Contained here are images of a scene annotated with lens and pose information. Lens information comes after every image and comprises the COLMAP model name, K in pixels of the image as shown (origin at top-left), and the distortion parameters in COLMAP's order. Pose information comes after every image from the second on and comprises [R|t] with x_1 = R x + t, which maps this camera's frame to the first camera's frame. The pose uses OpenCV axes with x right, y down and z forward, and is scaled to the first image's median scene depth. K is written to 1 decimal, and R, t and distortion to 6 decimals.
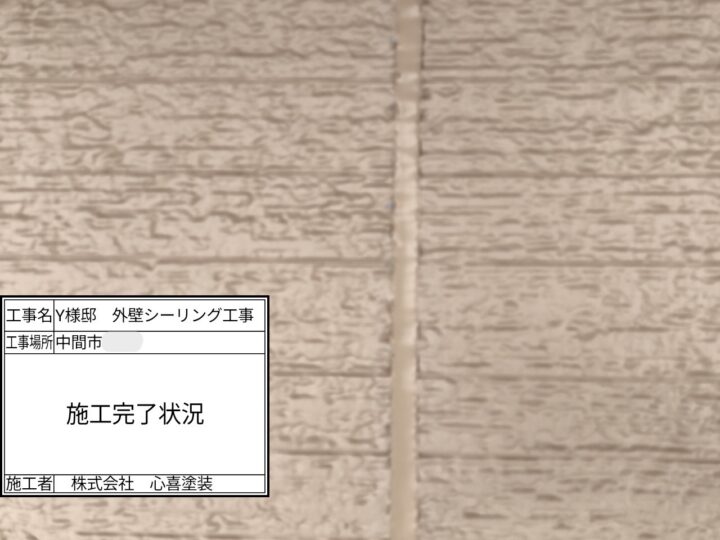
lens RADIAL K [[548.9, 0, 360.0], [0, 548.9, 270.0], [0, 0, 1]] dist [0.054552, -0.002932]
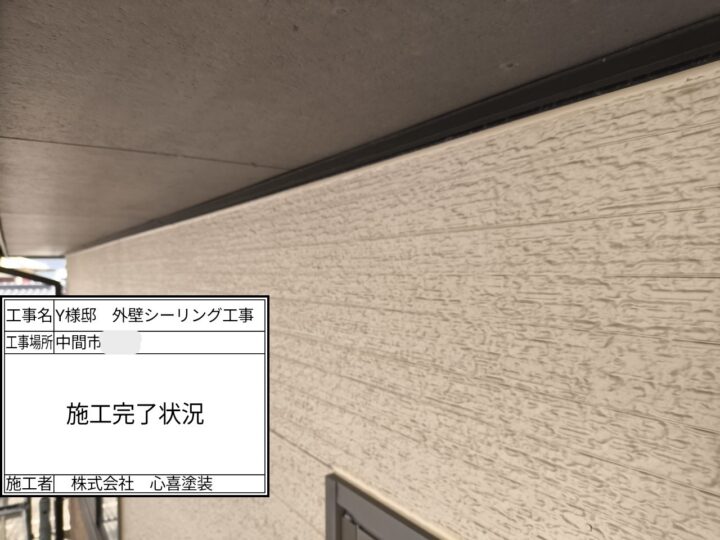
lens RADIAL K [[511.9, 0, 360.0], [0, 511.9, 270.0], [0, 0, 1]] dist [-0.001918, -0.003852]
pose [[0.591138, -0.009416, -0.806515, 0.764650], [-0.045572, 0.997945, -0.045053, -0.092477], [0.805282, 0.063388, 0.589494, -0.399682]]
